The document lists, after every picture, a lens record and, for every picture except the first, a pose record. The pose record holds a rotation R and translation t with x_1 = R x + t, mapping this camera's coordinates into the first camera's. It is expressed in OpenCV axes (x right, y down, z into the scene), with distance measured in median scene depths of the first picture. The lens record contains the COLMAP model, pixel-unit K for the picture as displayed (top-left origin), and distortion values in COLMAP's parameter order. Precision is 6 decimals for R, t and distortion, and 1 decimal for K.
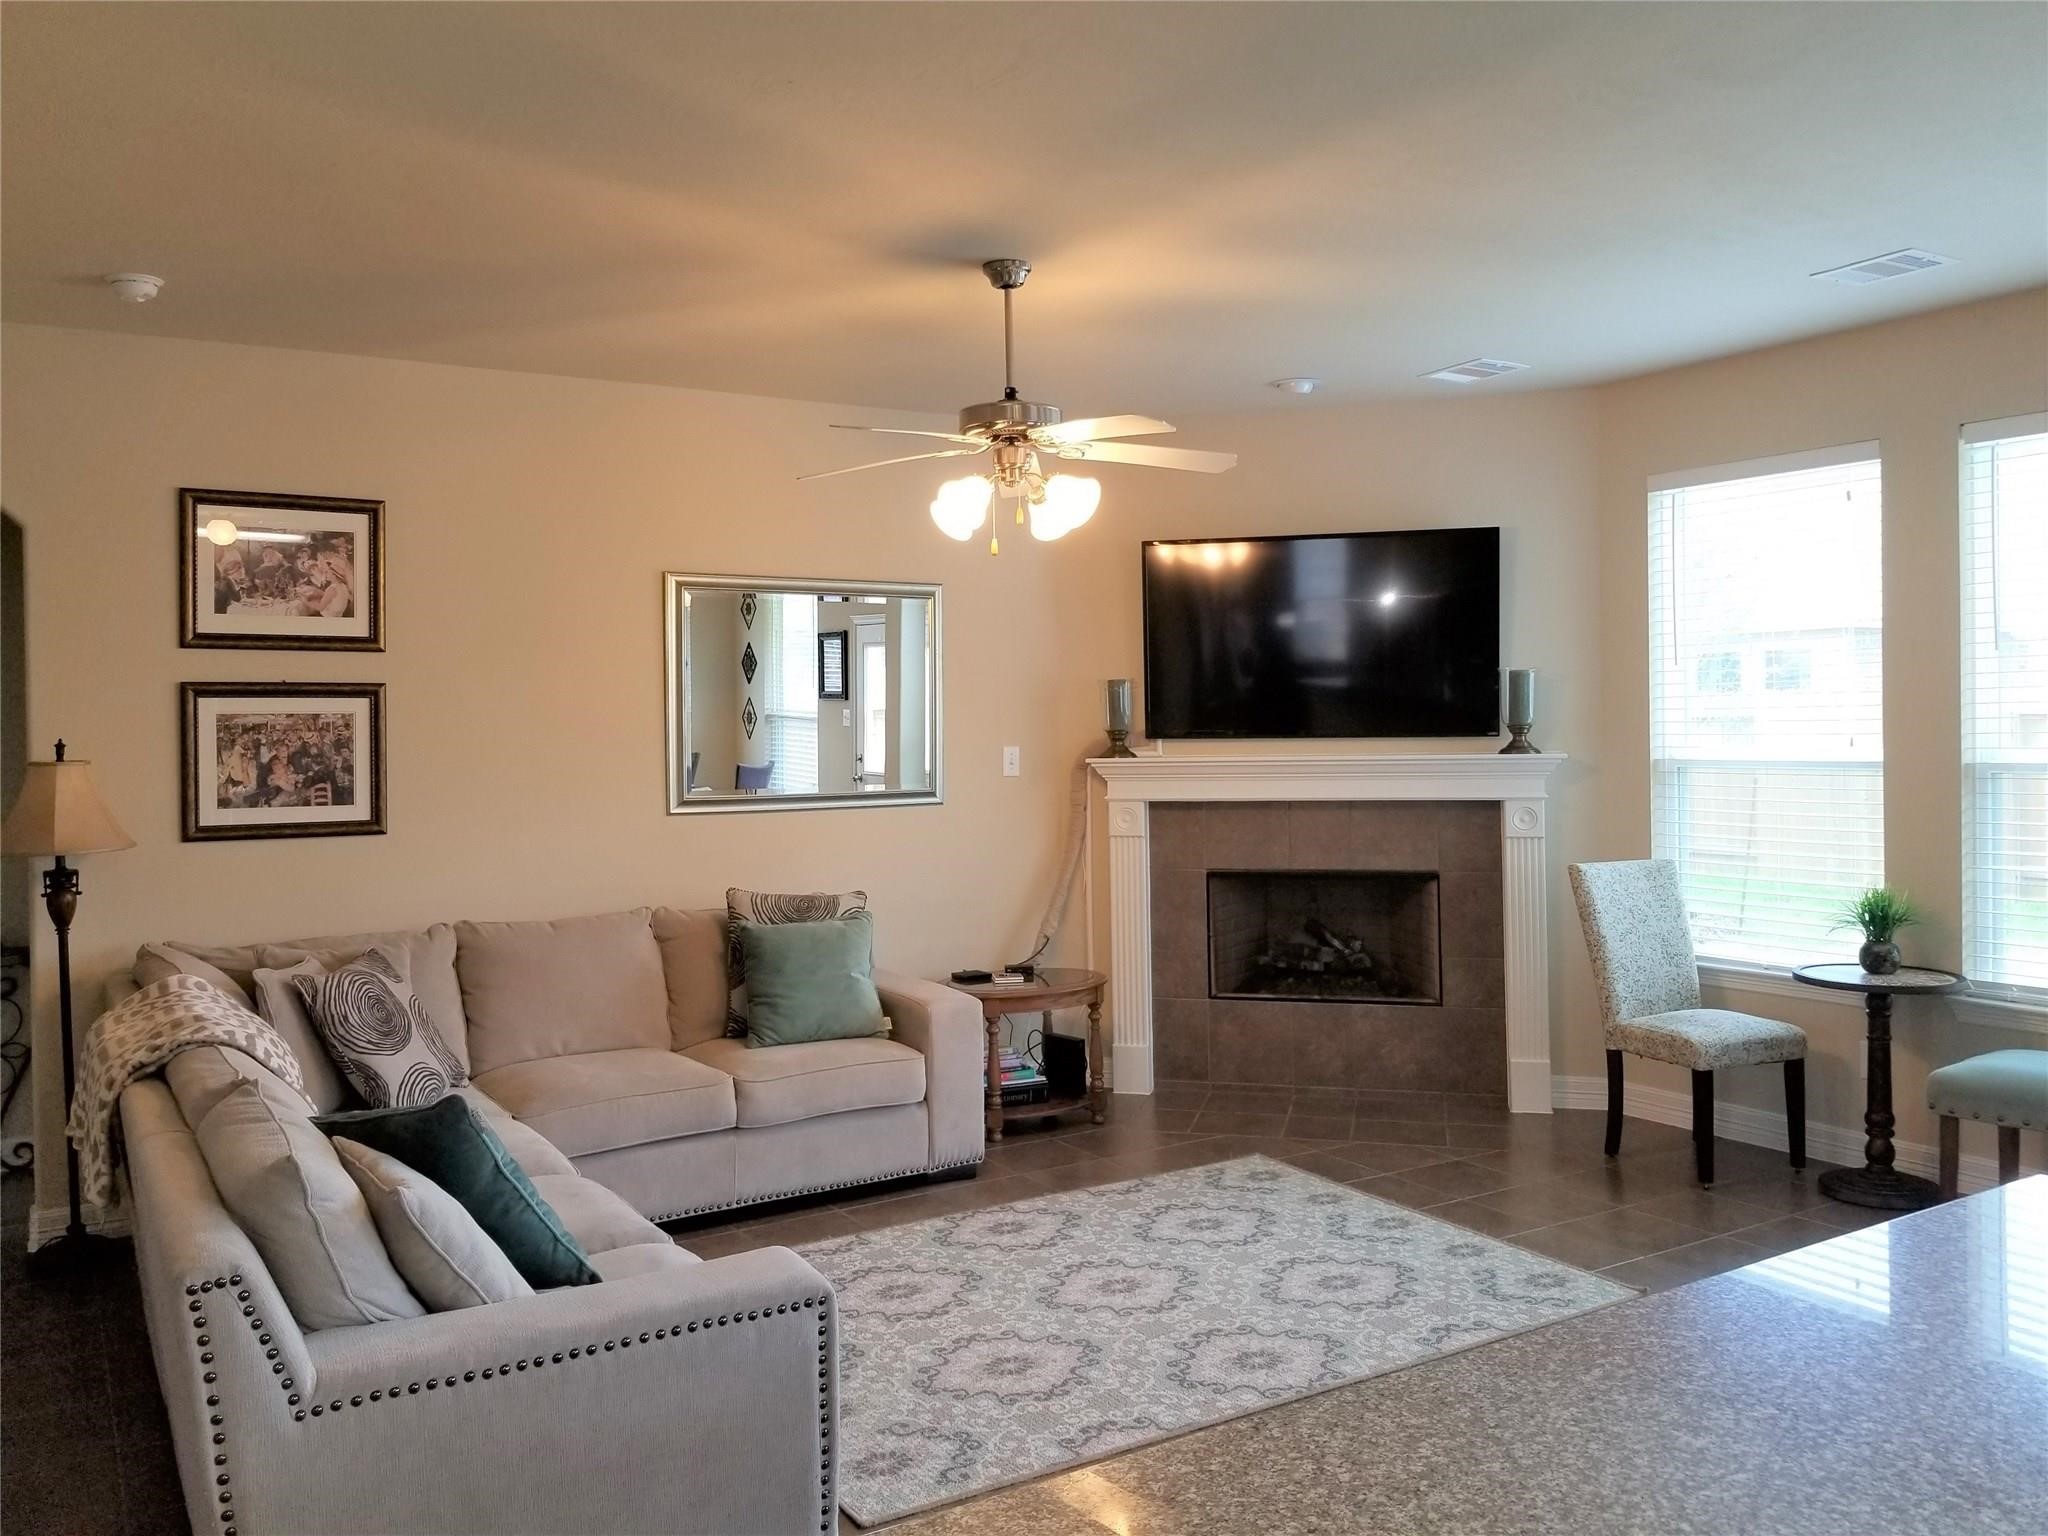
lens RADIAL K [[1589.4, 0, 994.9], [0, 1589.4, 727.4], [0, 0, 1]] dist [0.136725, -0.357456]
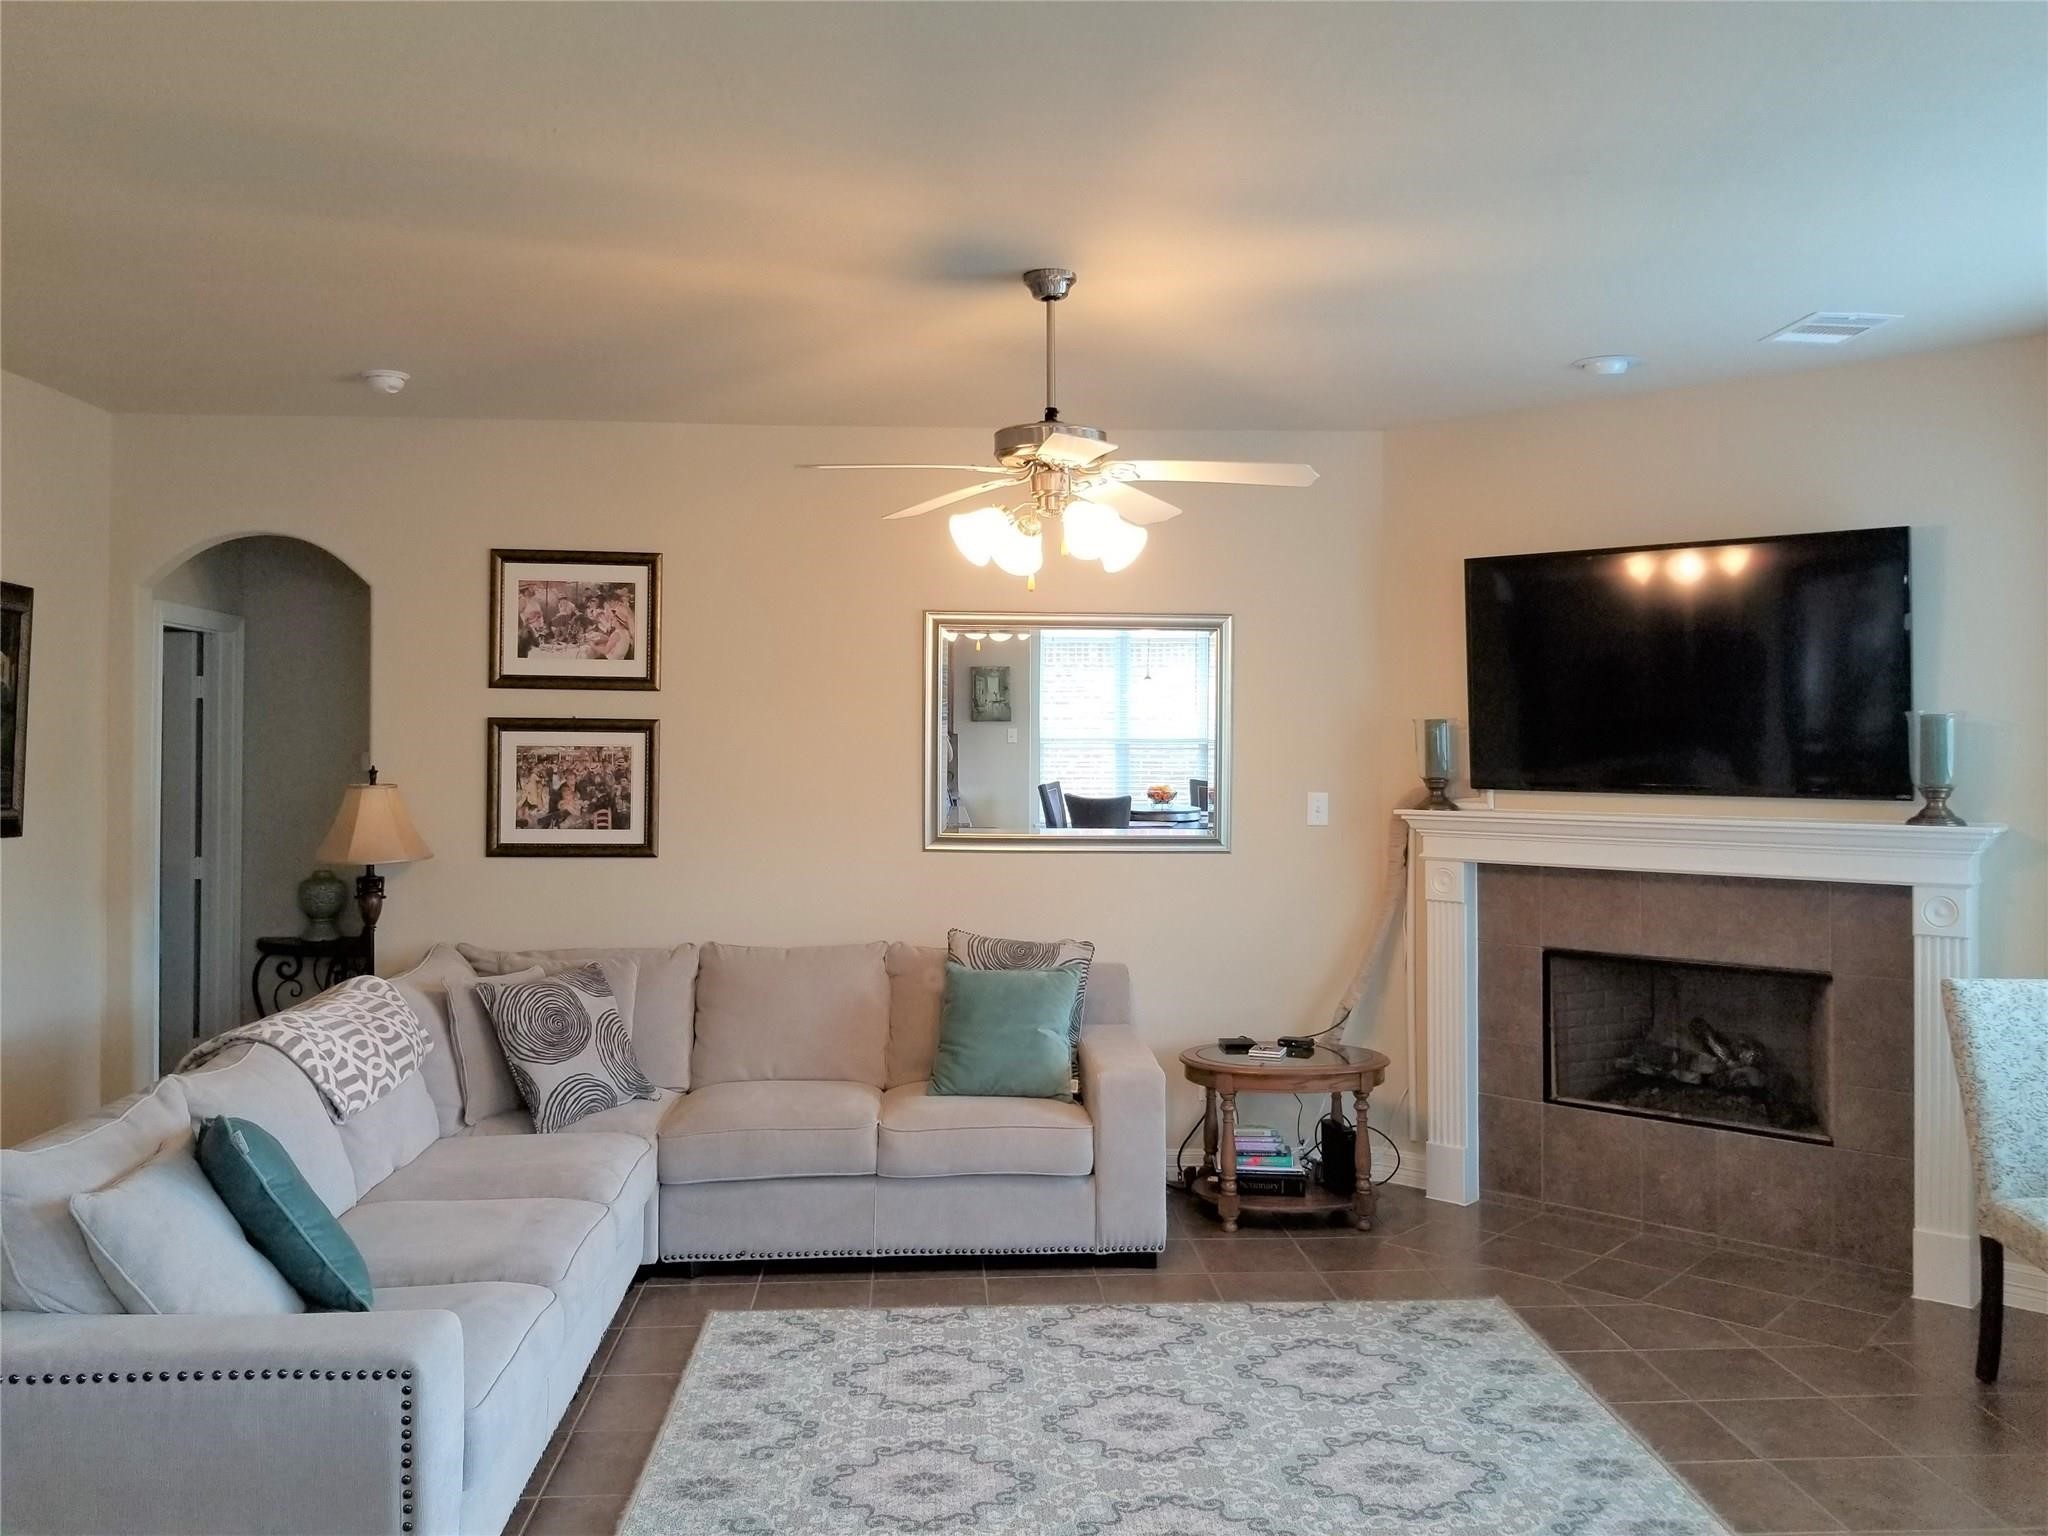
lens RADIAL K [[1585.0, 0, 1004.2], [0, 1585.0, 726.2], [0, 0, 1]] dist [0.109275, -0.223174]
pose [[0.886605, 0.012472, -0.462358, 0.336403], [-0.018476, 0.999794, -0.008460, -0.018427], [0.462158, 0.016043, 0.886653, 0.150850]]
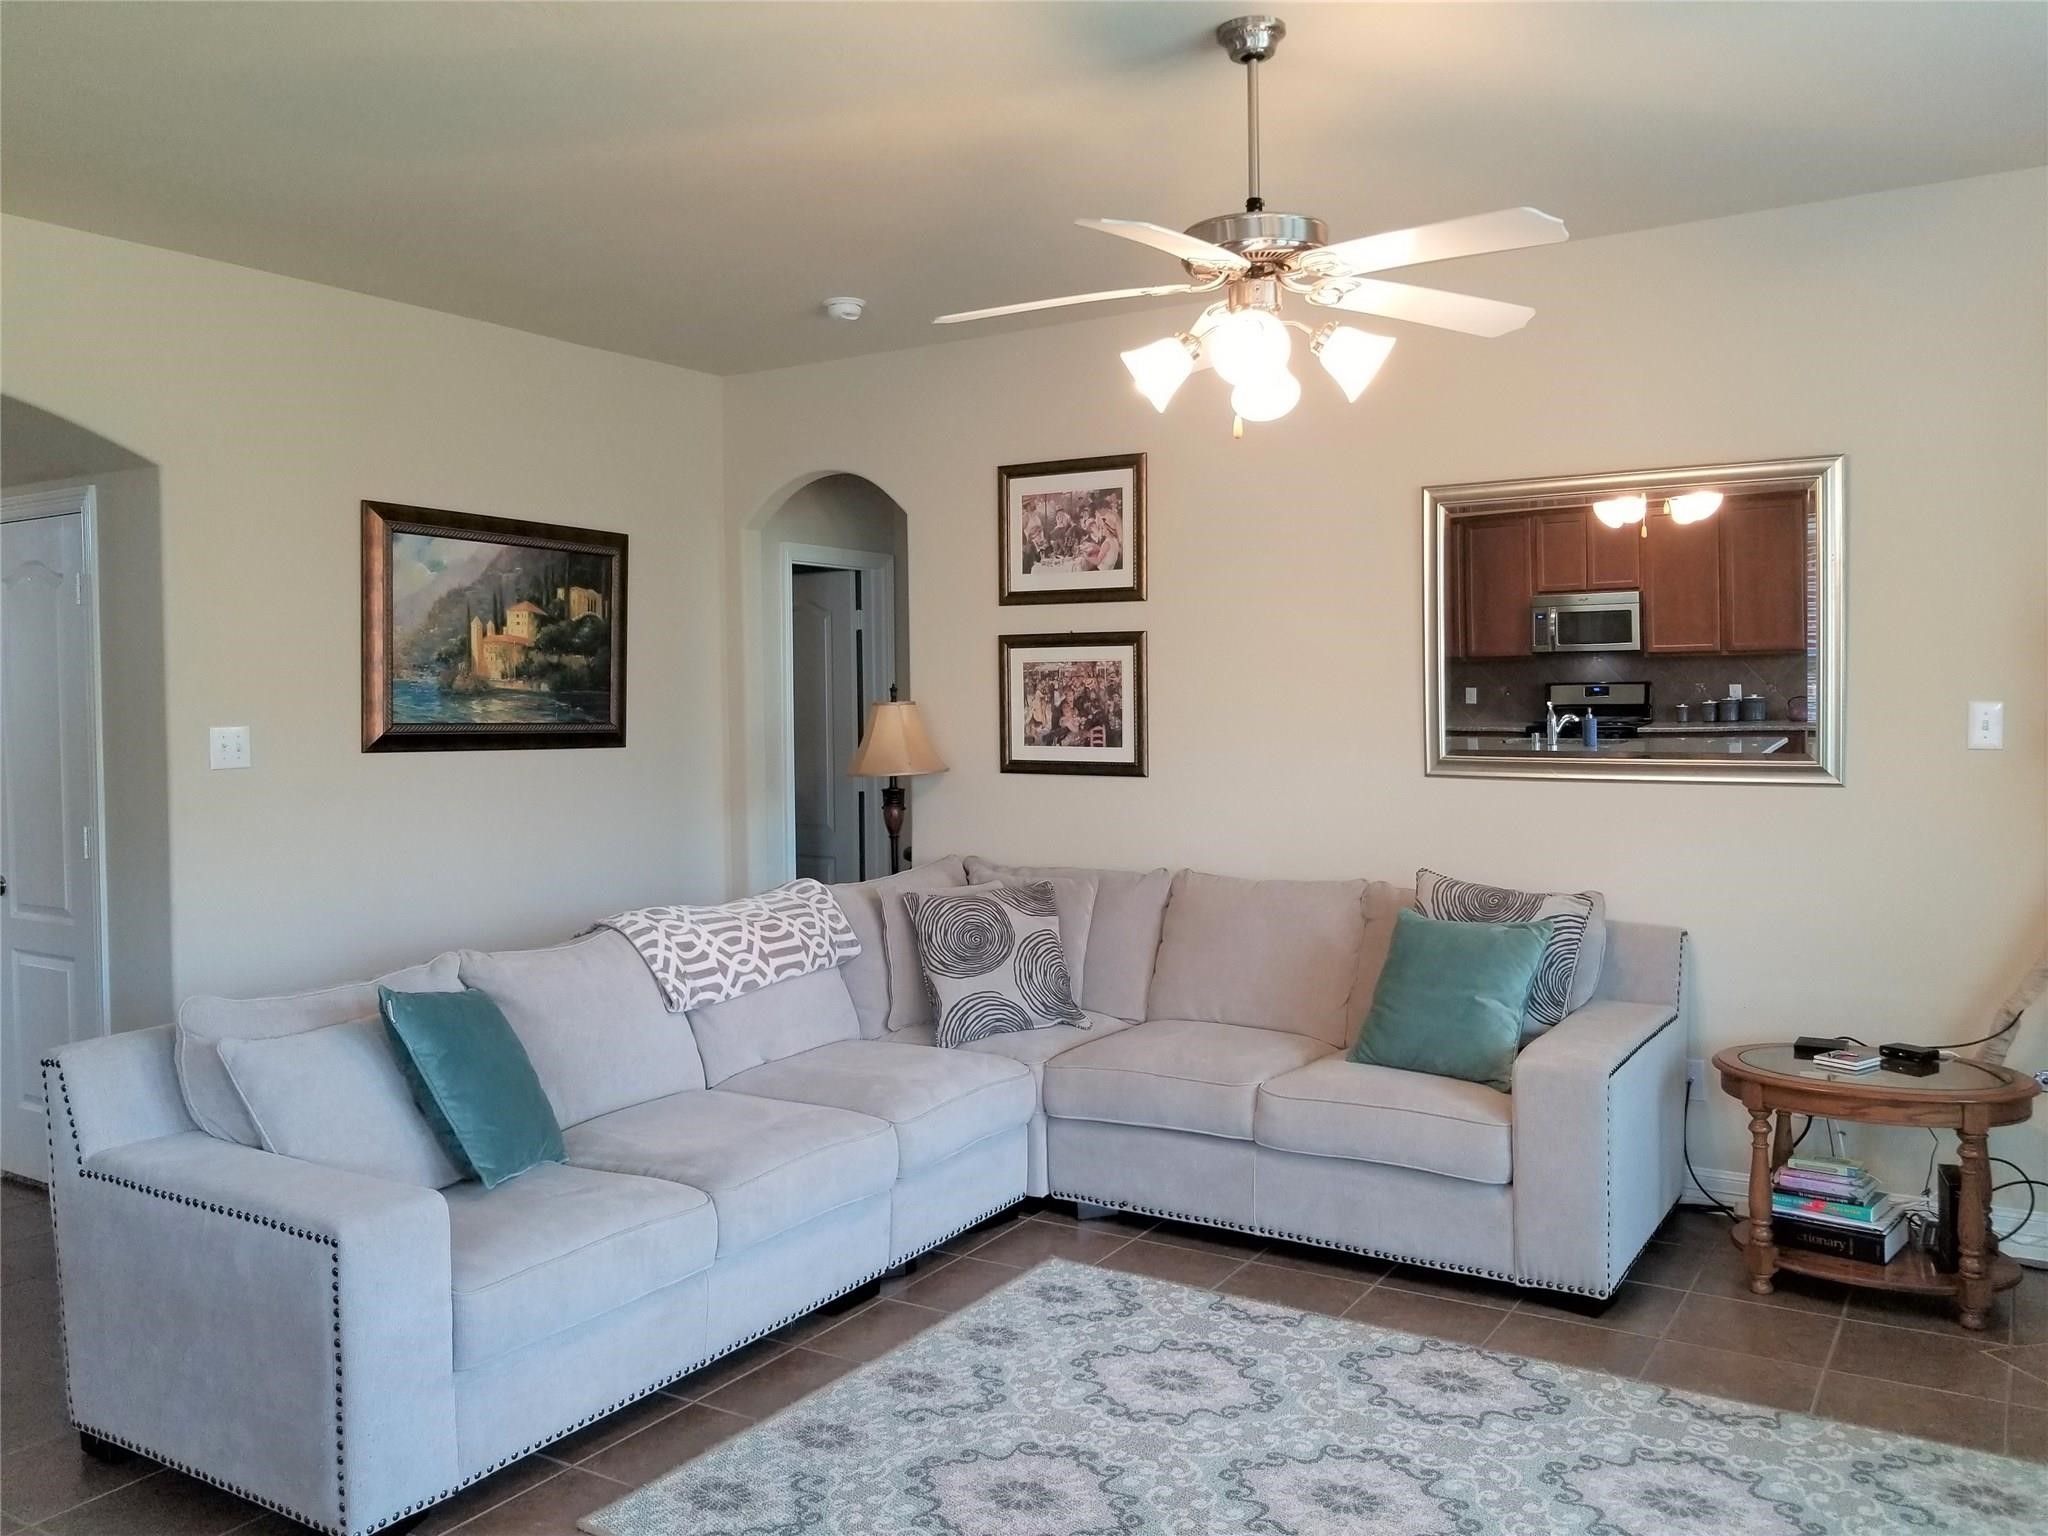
lens RADIAL K [[1587.9, 0, 1019.6], [0, 1587.9, 724.0], [0, 0, 1]] dist [0.100850, -0.188412]
pose [[0.454970, 0.027253, -0.890090, 0.500971], [0.003590, 0.999467, 0.032438, -0.001261], [0.890499, -0.017954, 0.454630, 0.472871]]
